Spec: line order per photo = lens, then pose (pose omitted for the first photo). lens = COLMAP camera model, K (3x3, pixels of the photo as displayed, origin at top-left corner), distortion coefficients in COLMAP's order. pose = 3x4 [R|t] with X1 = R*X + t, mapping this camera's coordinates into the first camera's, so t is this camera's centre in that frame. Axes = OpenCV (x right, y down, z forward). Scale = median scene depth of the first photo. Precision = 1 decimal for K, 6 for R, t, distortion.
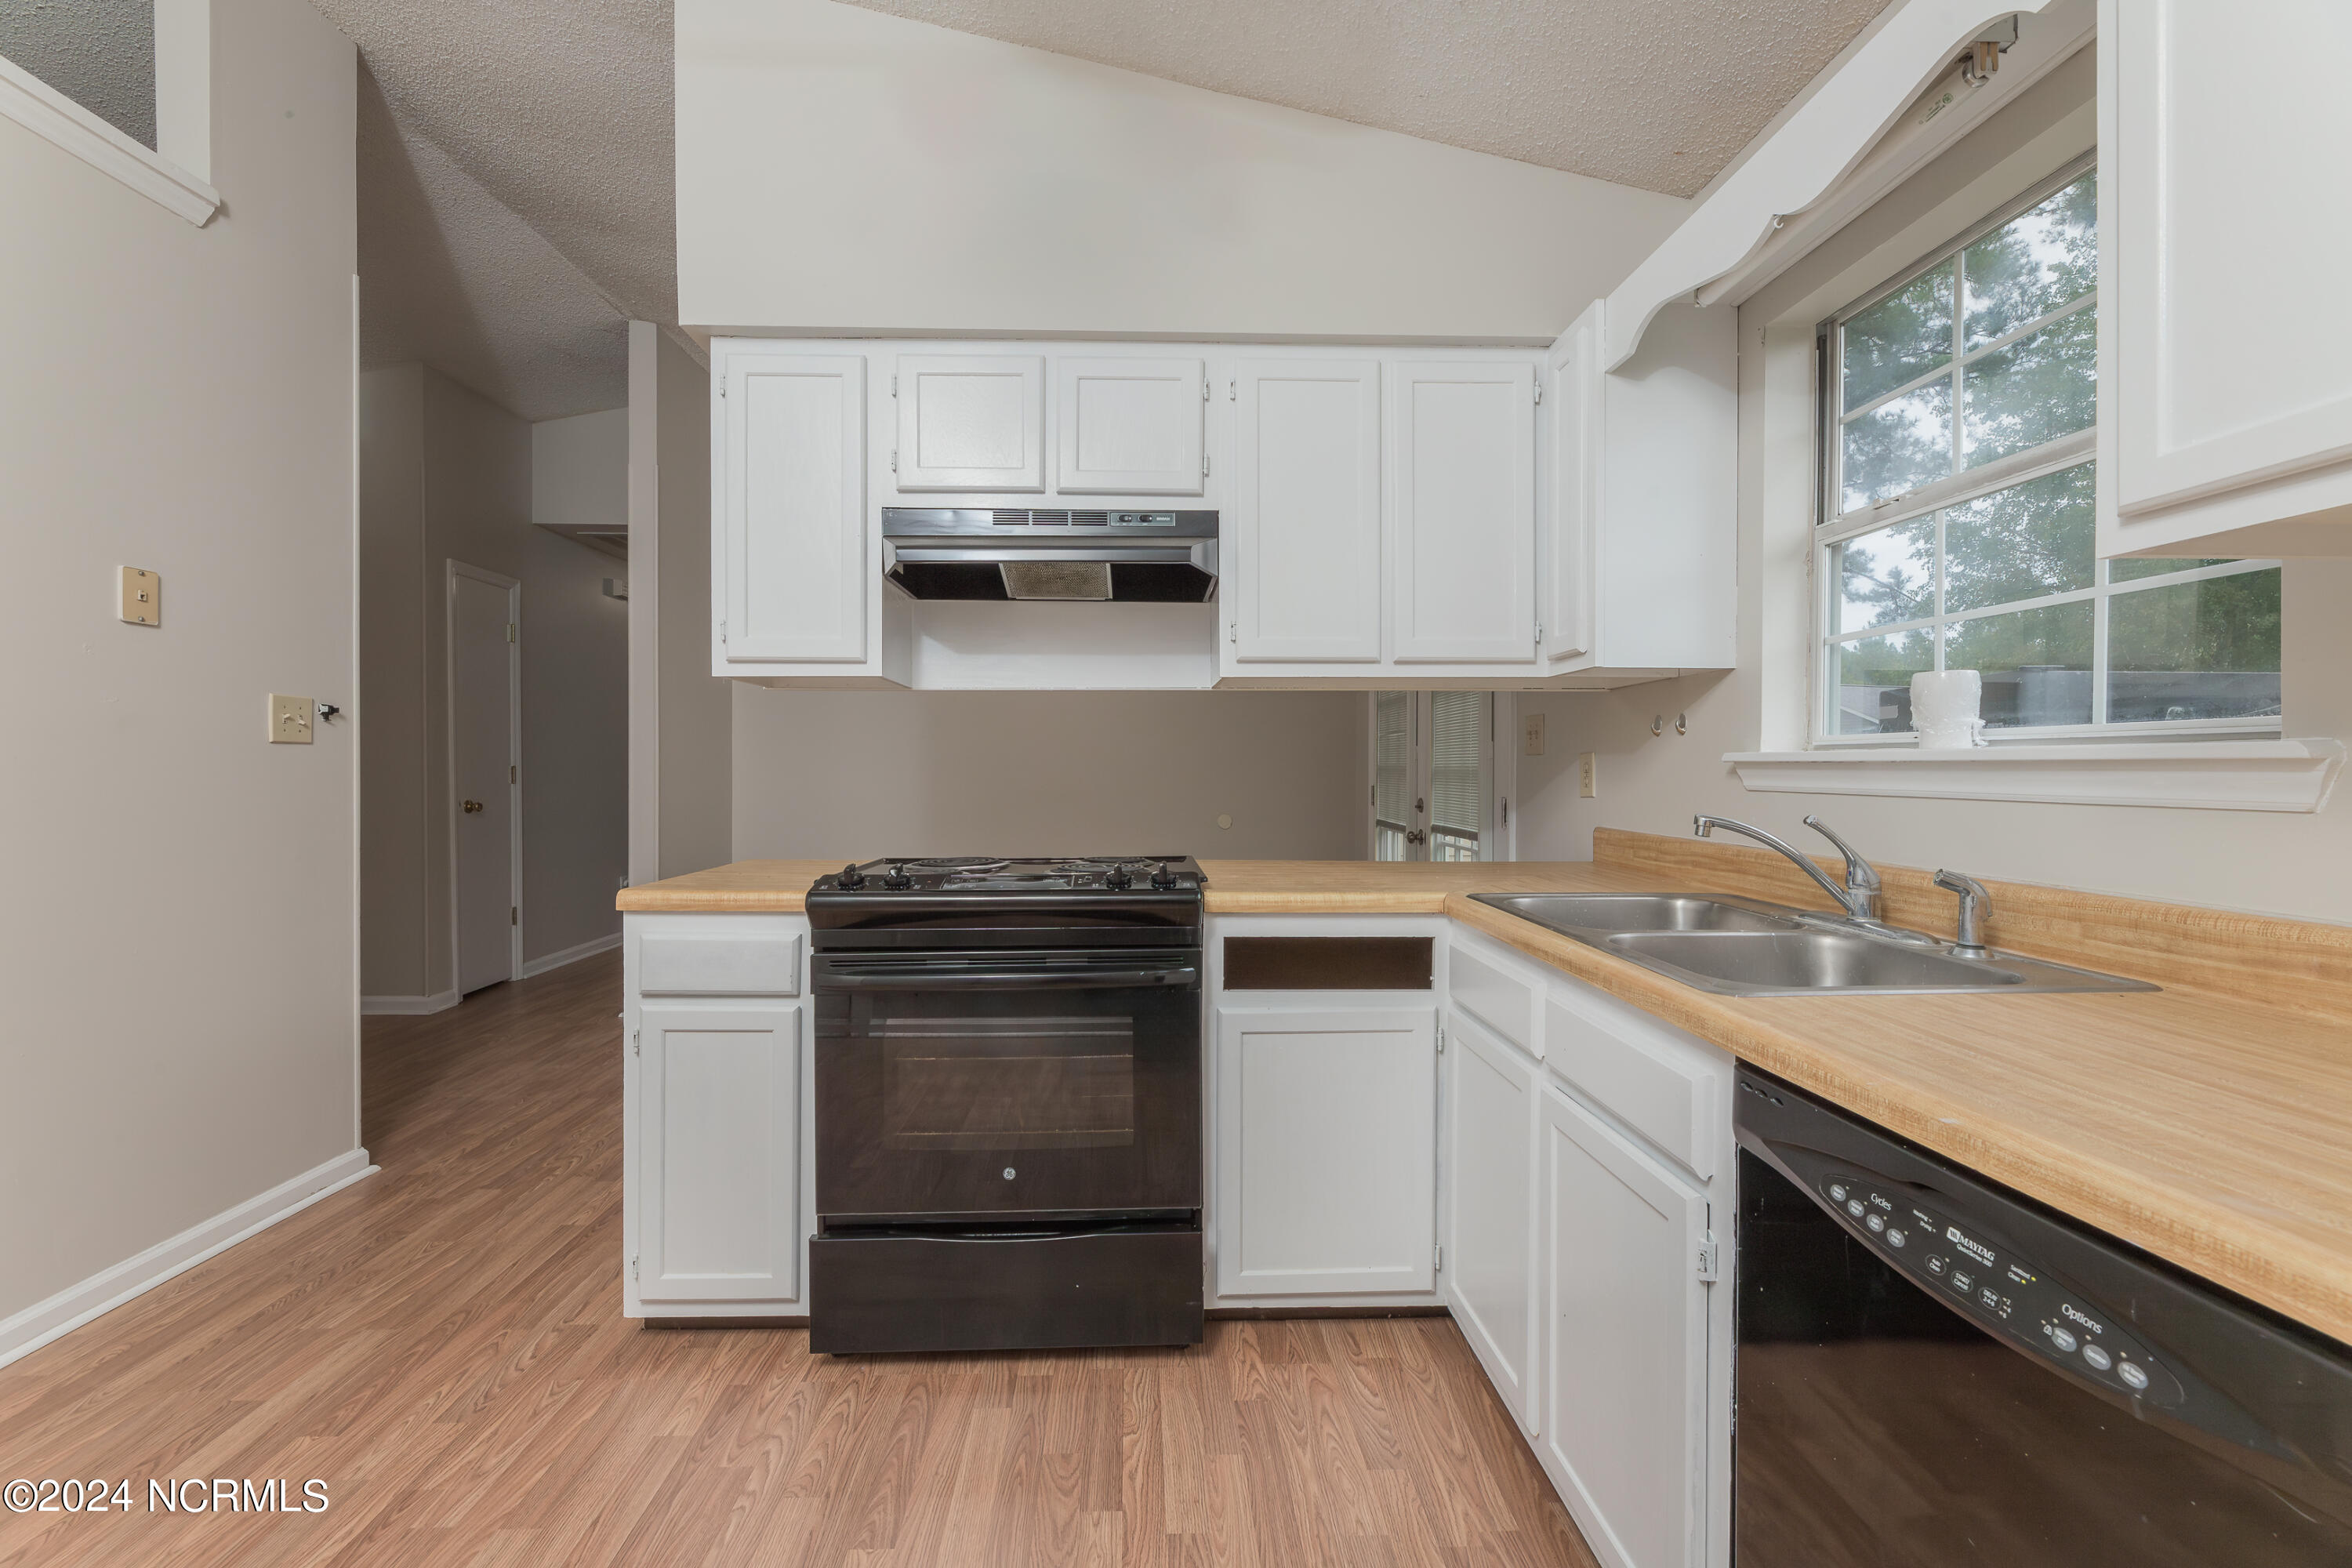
lens RADIAL K [[969.8, 0, 1176.0], [0, 969.8, 784.0], [0, 0, 1]] dist [-0.001280, -0.000224]
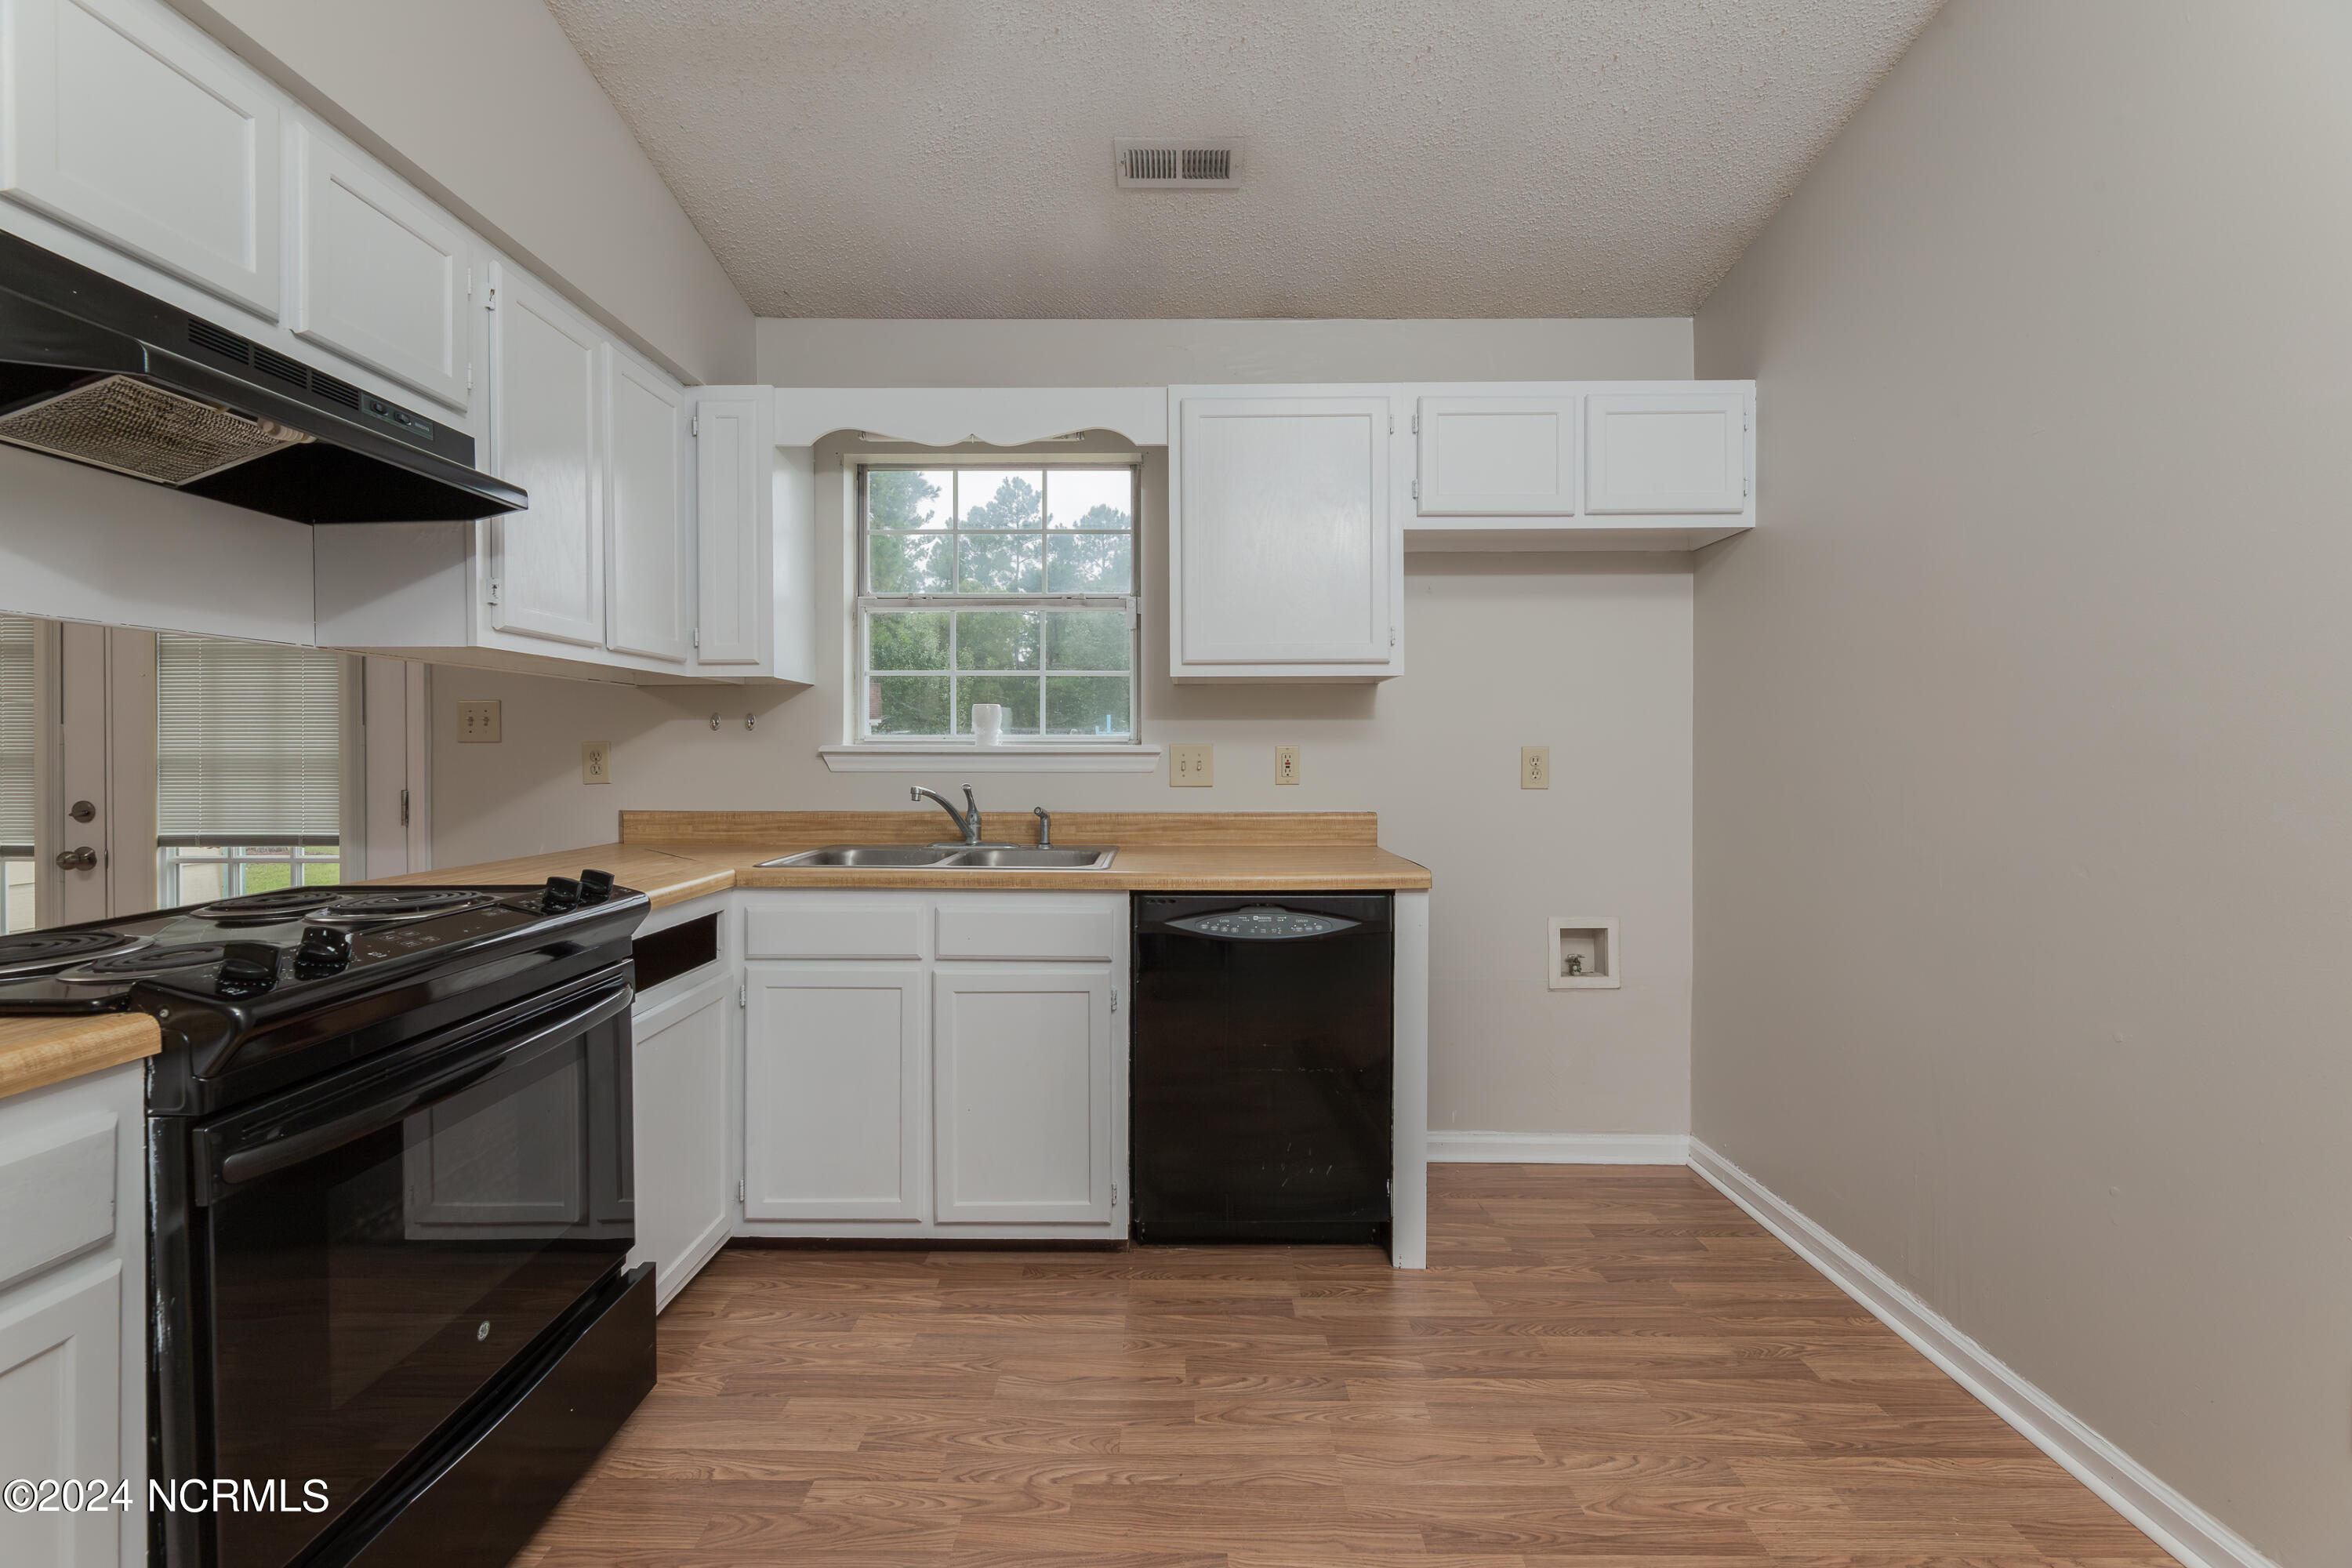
lens RADIAL K [[971.0, 0, 1186.7], [0, 971.0, 764.5], [0, 0, 1]] dist [-0.000488, 0.000016]
pose [[0.028691, -0.014439, 0.999484, -1.027625], [0.016645, 0.999764, 0.013965, -0.018812], [-0.999450, 0.016236, 0.028925, 0.541574]]
